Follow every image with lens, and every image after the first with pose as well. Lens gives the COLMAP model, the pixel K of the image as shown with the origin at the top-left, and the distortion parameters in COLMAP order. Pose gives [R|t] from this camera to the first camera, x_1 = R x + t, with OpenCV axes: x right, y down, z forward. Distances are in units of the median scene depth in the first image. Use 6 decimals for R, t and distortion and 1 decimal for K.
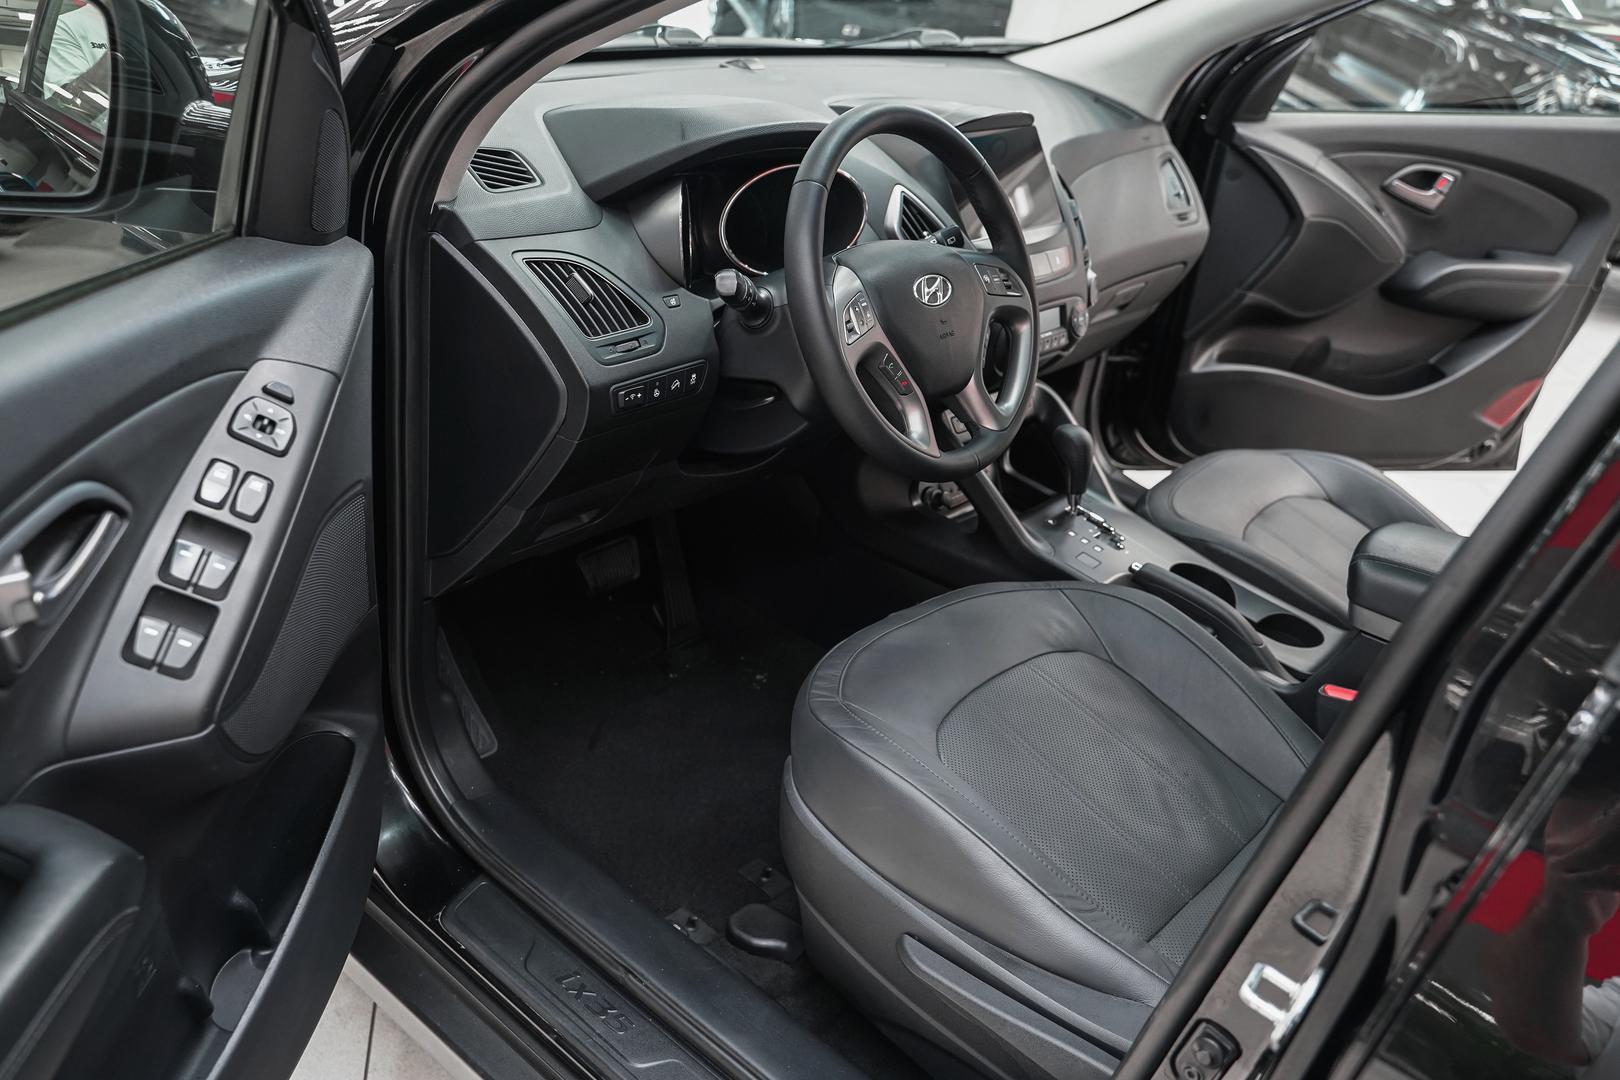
lens RADIAL K [[1325.7, 0, 810.0], [0, 1325.7, 540.0], [0, 0, 1]] dist [-0.015431, 0.003135]
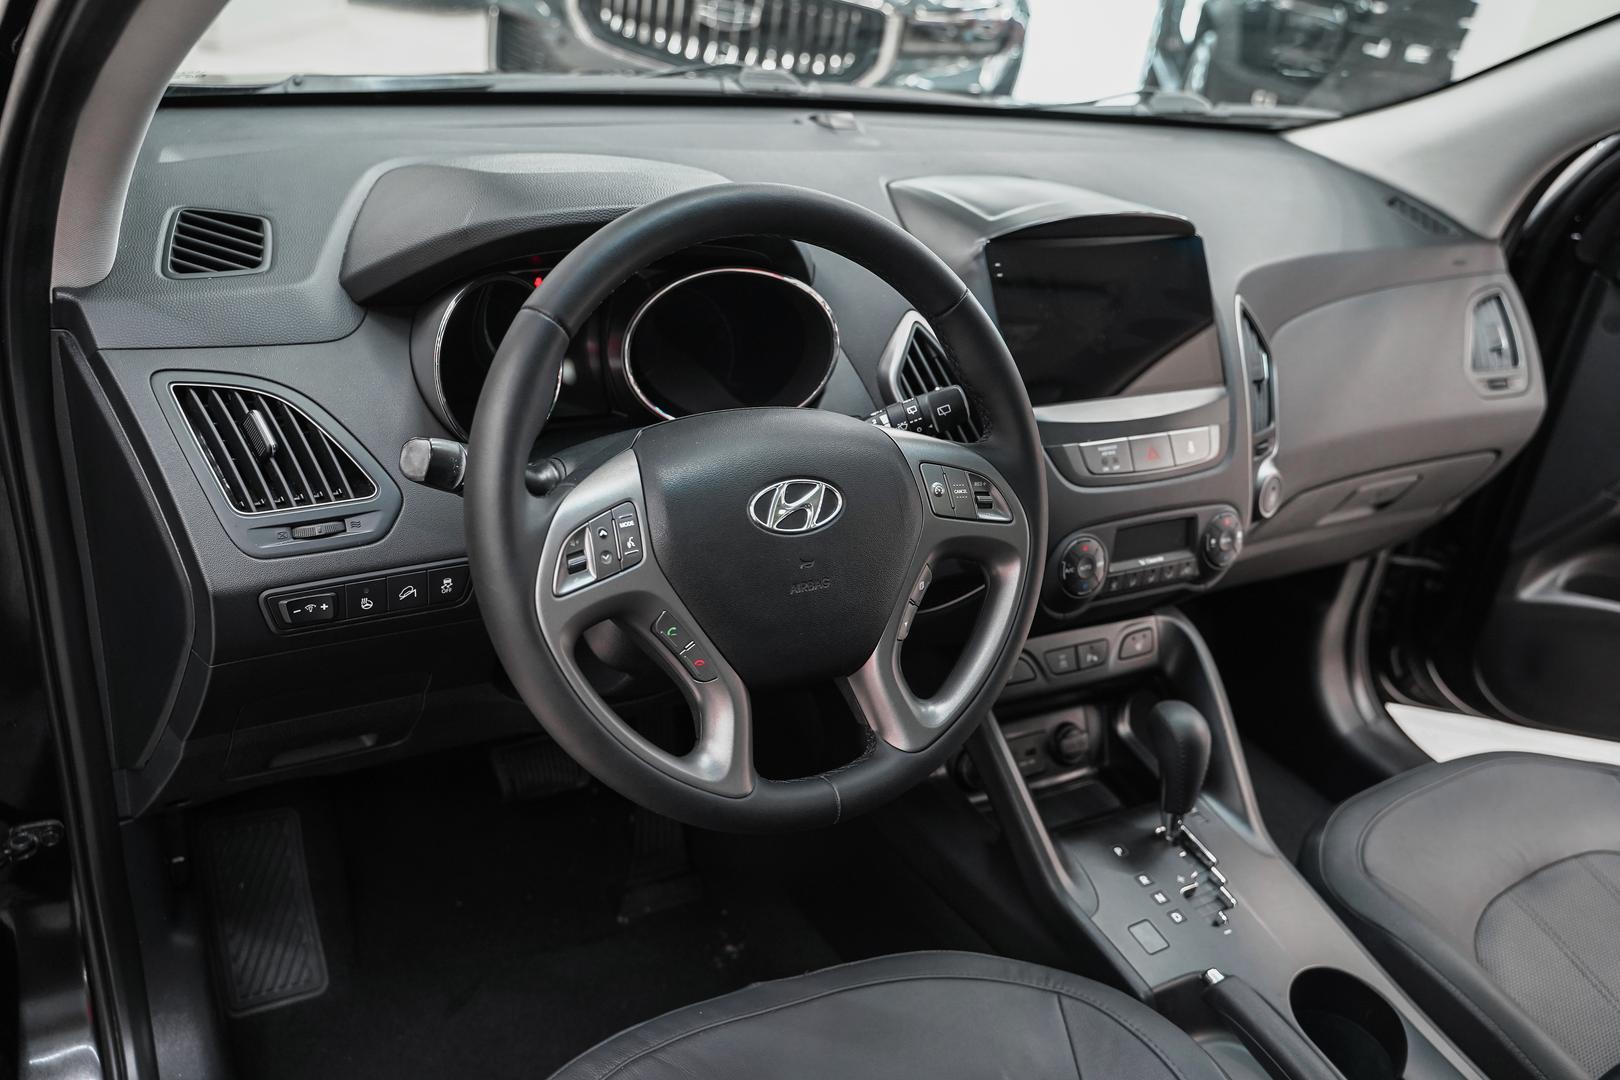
lens RADIAL K [[1325.7, 0, 810.0], [0, 1325.7, 540.0], [0, 0, 1]] dist [-0.015431, 0.003135]
pose [[0.940460, 0.147423, -0.306271, 0.209249], [-0.160136, 0.986954, -0.016657, -0.123196], [0.299820, 0.064710, 0.951799, 0.332771]]
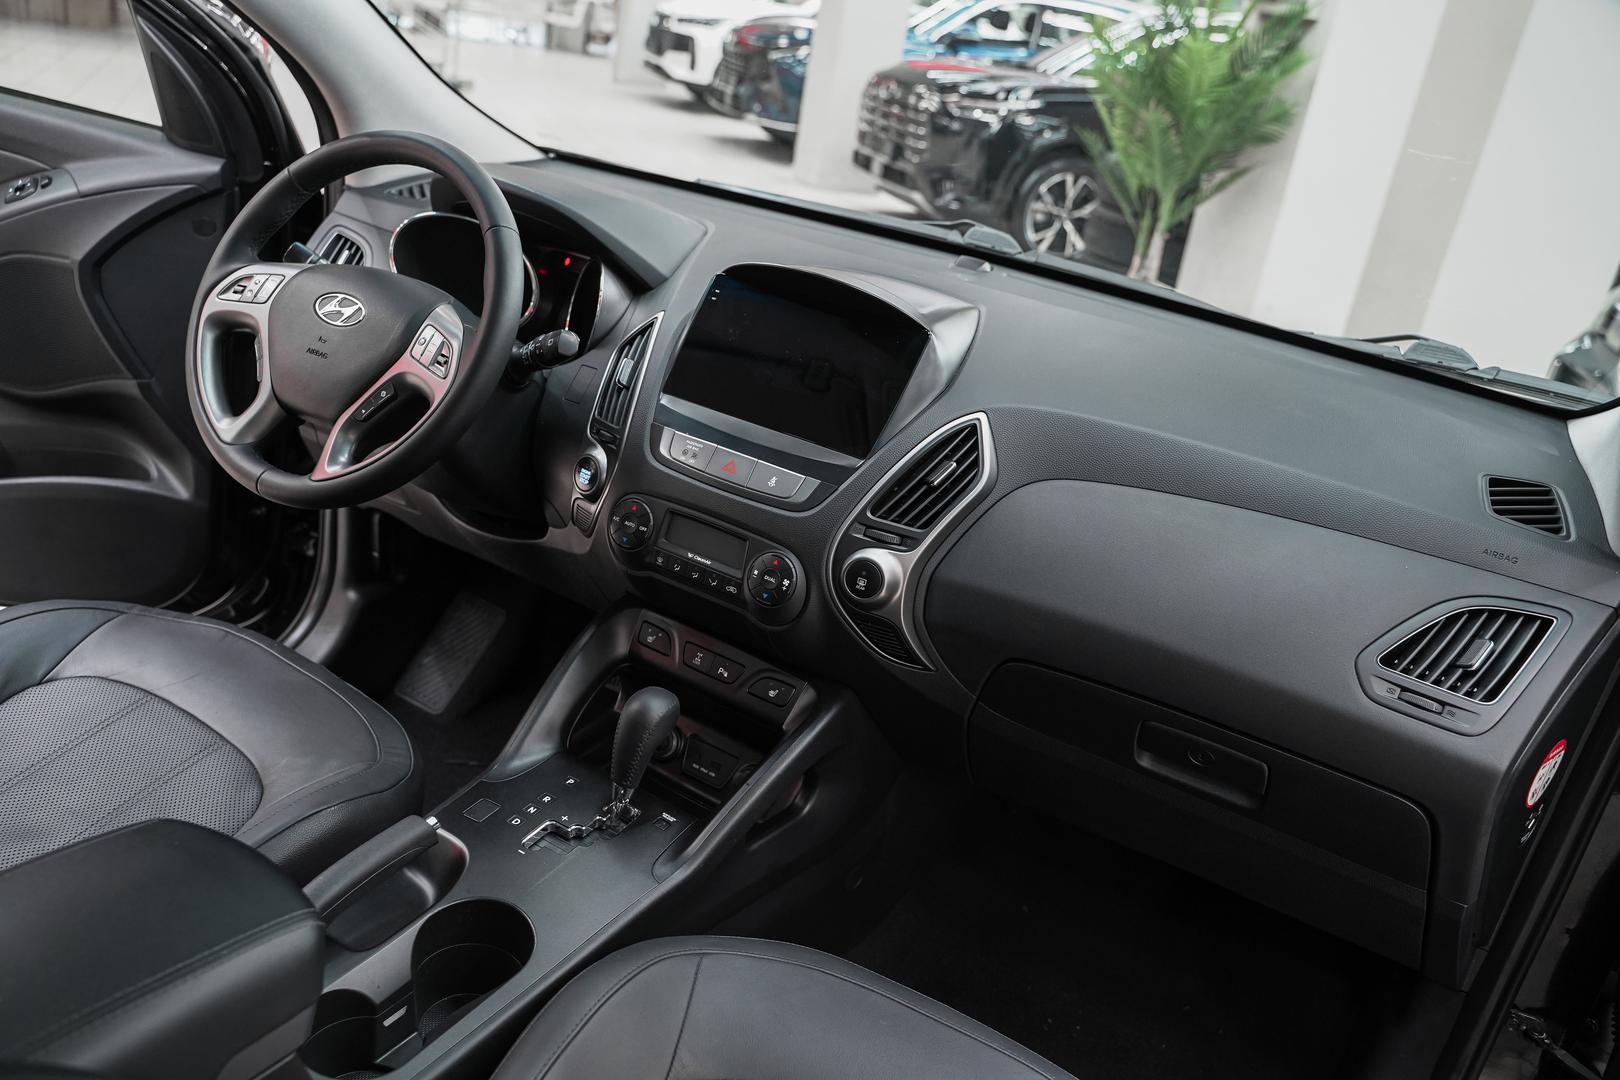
lens RADIAL K [[1285.0, 0, 810.0], [0, 1285.0, 540.0], [0, 0, 1]] dist [-0.015667, 0.005604]
pose [[0.198876, 0.272770, -0.941300, 0.804164], [-0.575358, 0.810034, 0.113171, -0.264809], [0.793354, 0.519078, 0.318036, 0.793719]]
